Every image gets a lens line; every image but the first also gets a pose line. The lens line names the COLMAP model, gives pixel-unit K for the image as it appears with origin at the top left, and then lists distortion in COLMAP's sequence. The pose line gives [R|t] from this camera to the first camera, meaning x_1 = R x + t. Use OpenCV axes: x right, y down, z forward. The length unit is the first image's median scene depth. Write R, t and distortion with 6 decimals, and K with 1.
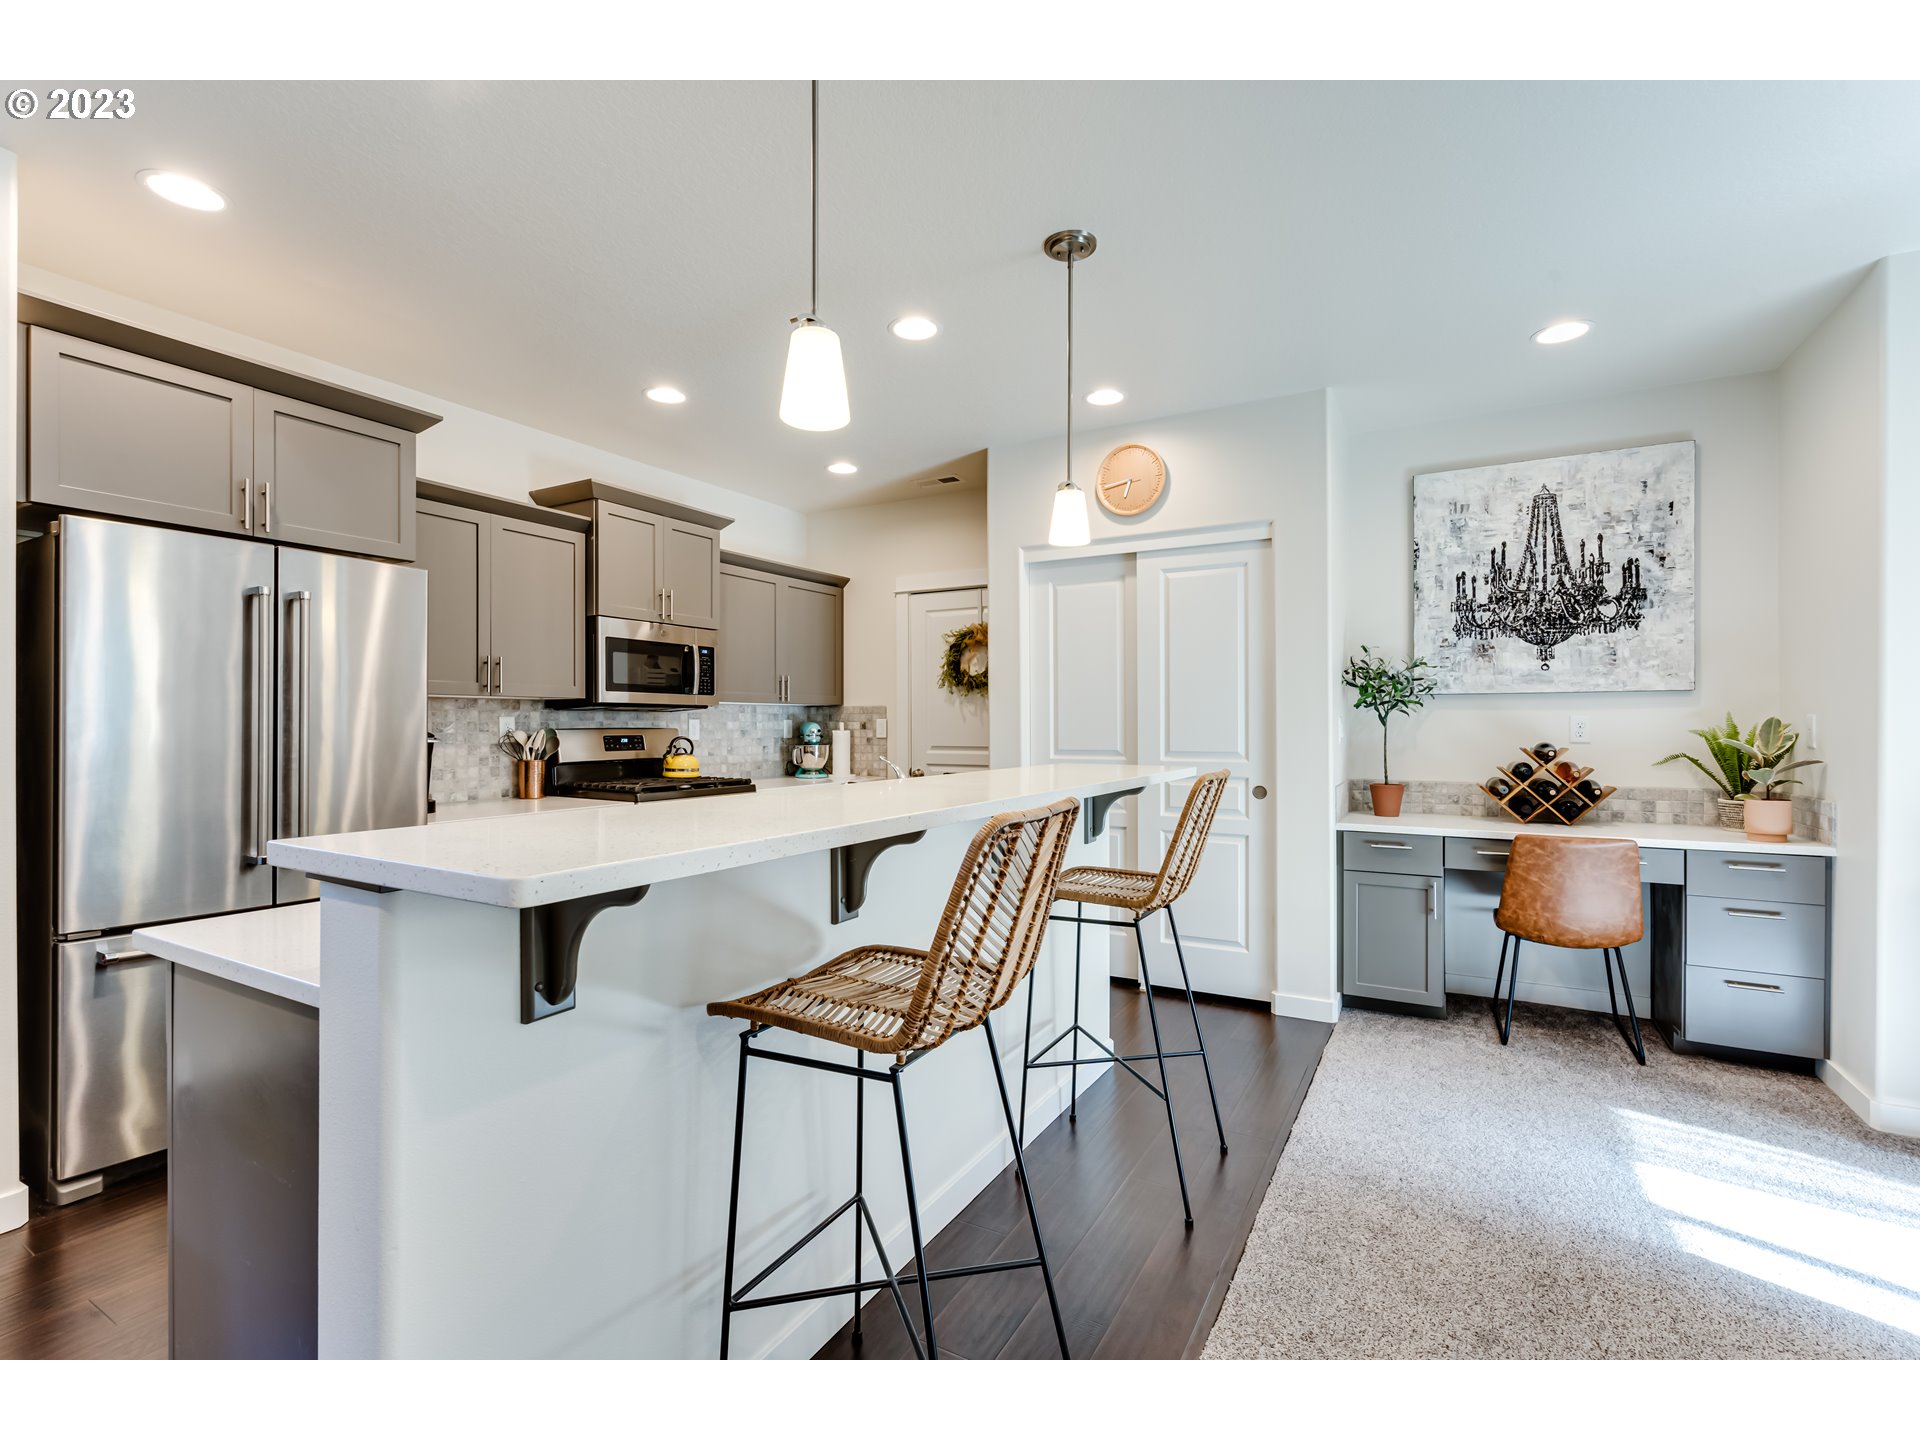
lens RADIAL K [[871.4, 0, 958.0], [0, 871.4, 724.6], [0, 0, 1]] dist [-0.001505, 0.001252]
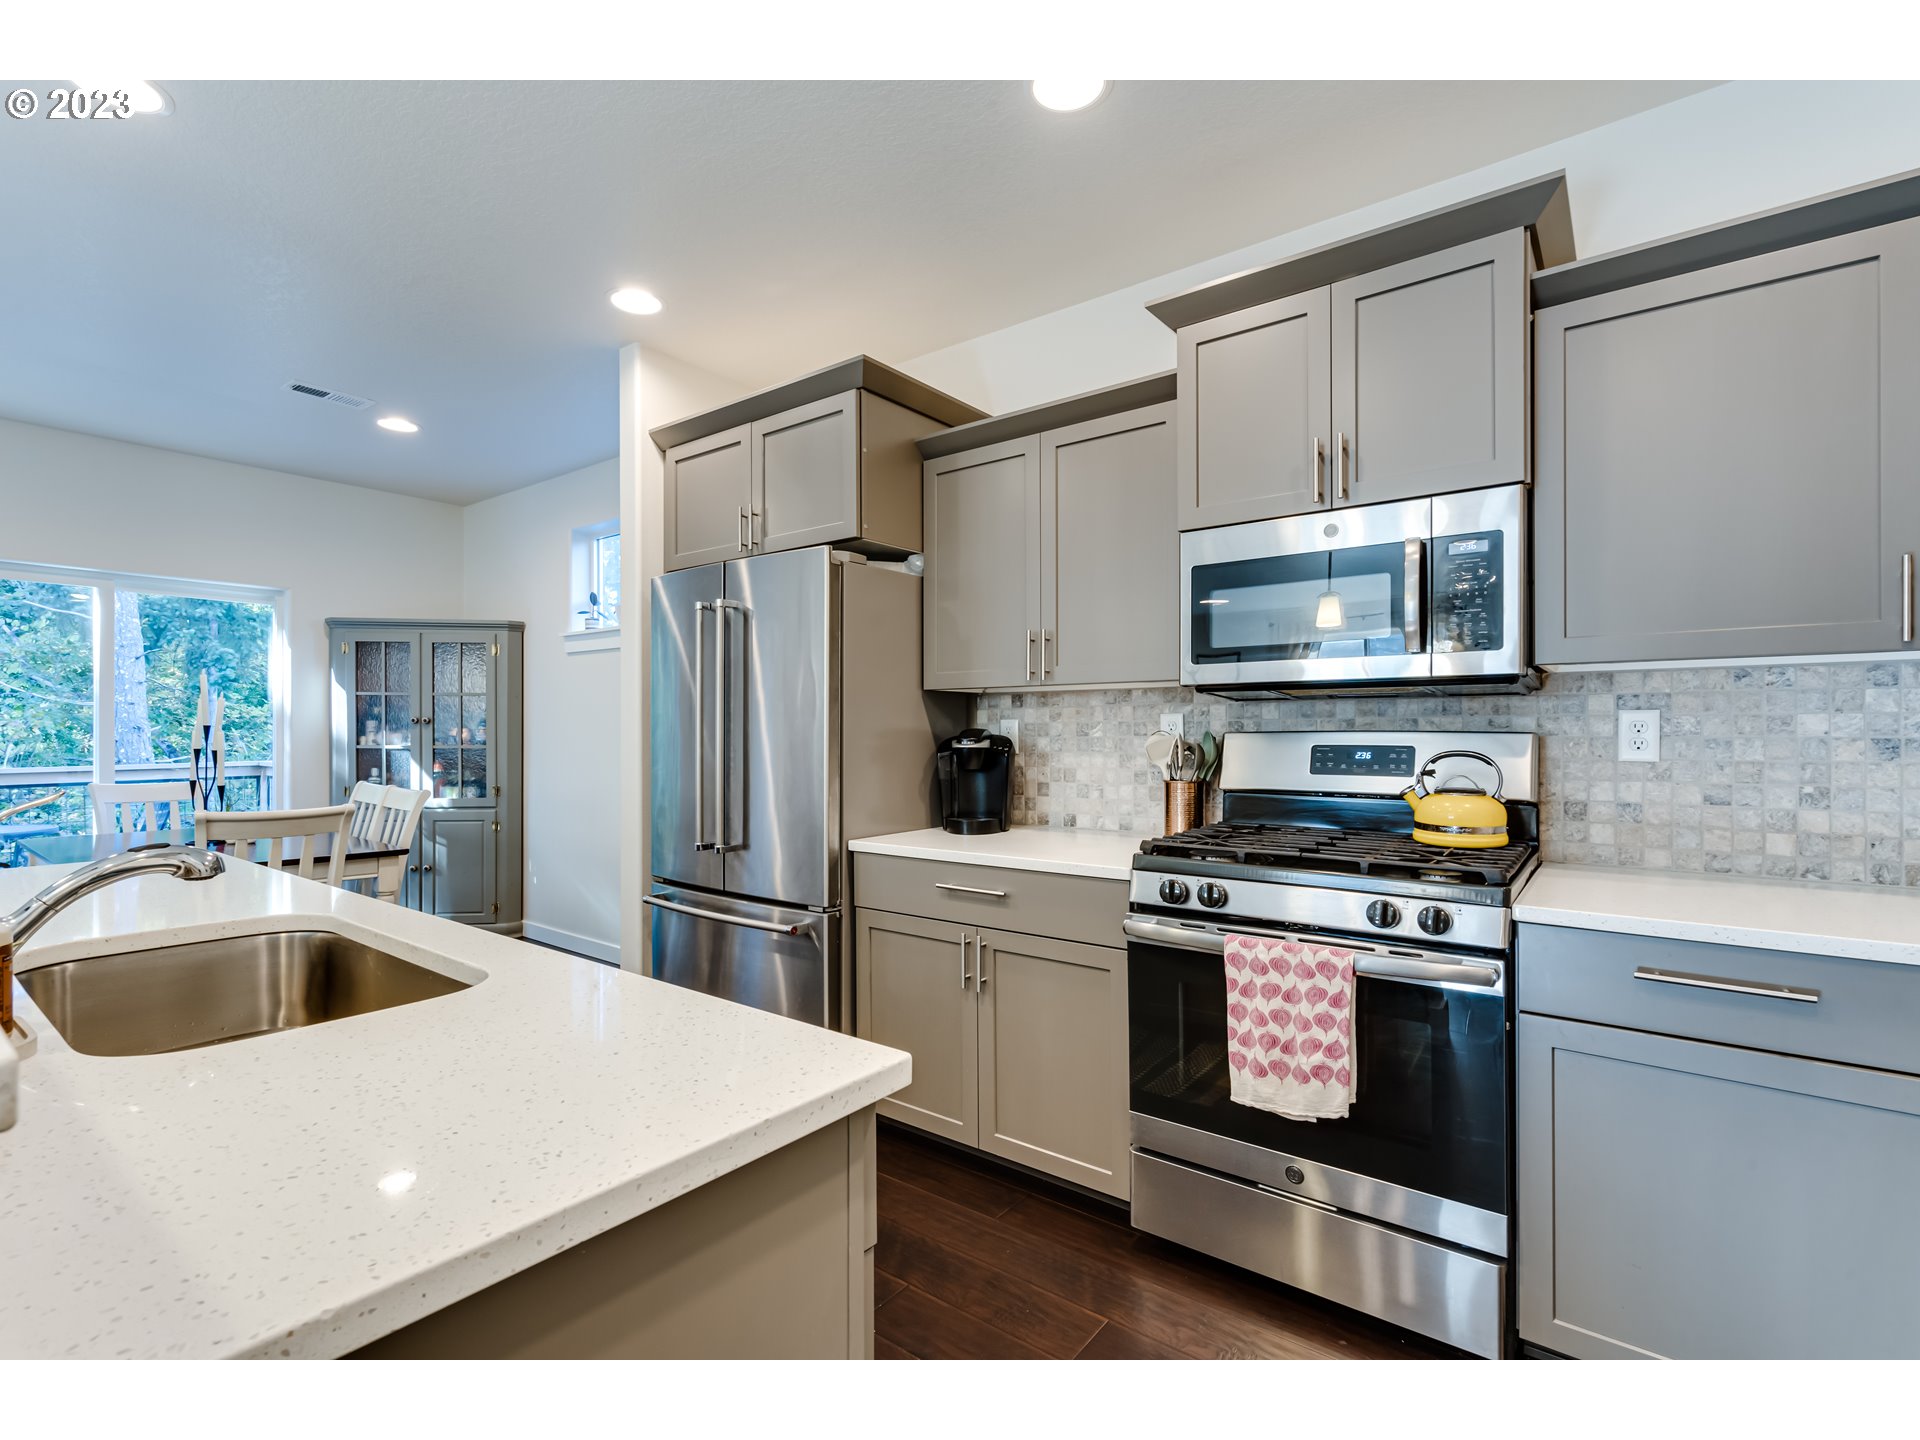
lens RADIAL K [[871.4, 0, 958.0], [0, 871.4, 724.6], [0, 0, 1]] dist [-0.001505, 0.001252]
pose [[-0.130314, -0.008176, -0.991439, 0.180547], [0.000309, 0.999966, -0.008287, 0.005130], [0.991473, -0.001386, -0.130307, 0.985475]]
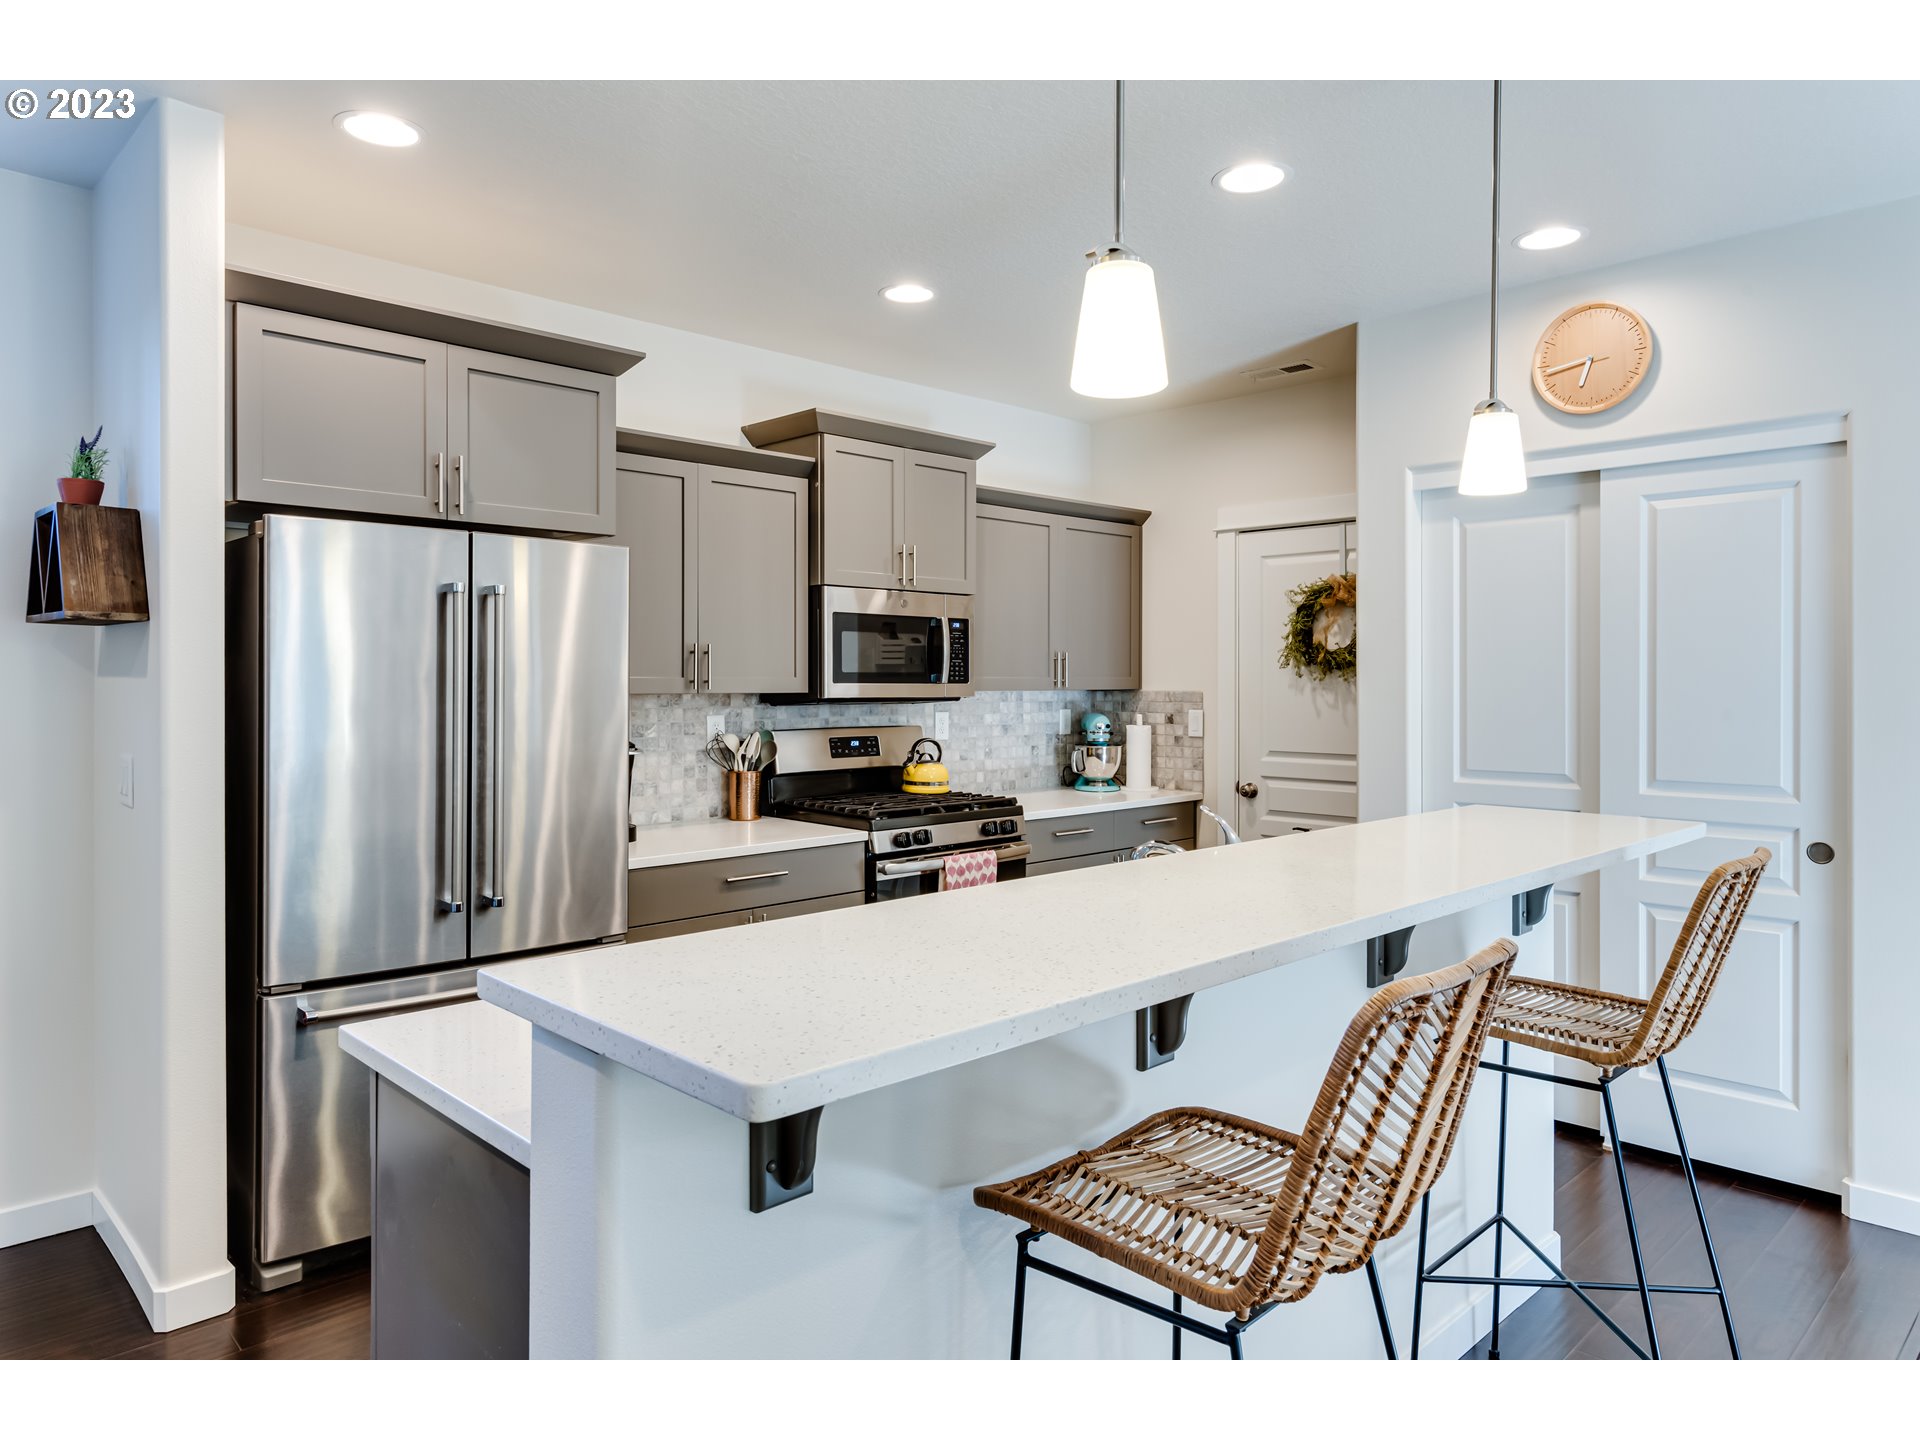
lens RADIAL K [[1218.9, 0, 956.9], [0, 1218.9, 689.0], [0, 0, 1]] dist [0.003962, 0.005936]
pose [[0.962046, 0.003964, -0.272858, -0.006921], [-0.002565, 0.999982, 0.005486, -0.042211], [0.272875, -0.004577, 0.962039, -0.002801]]
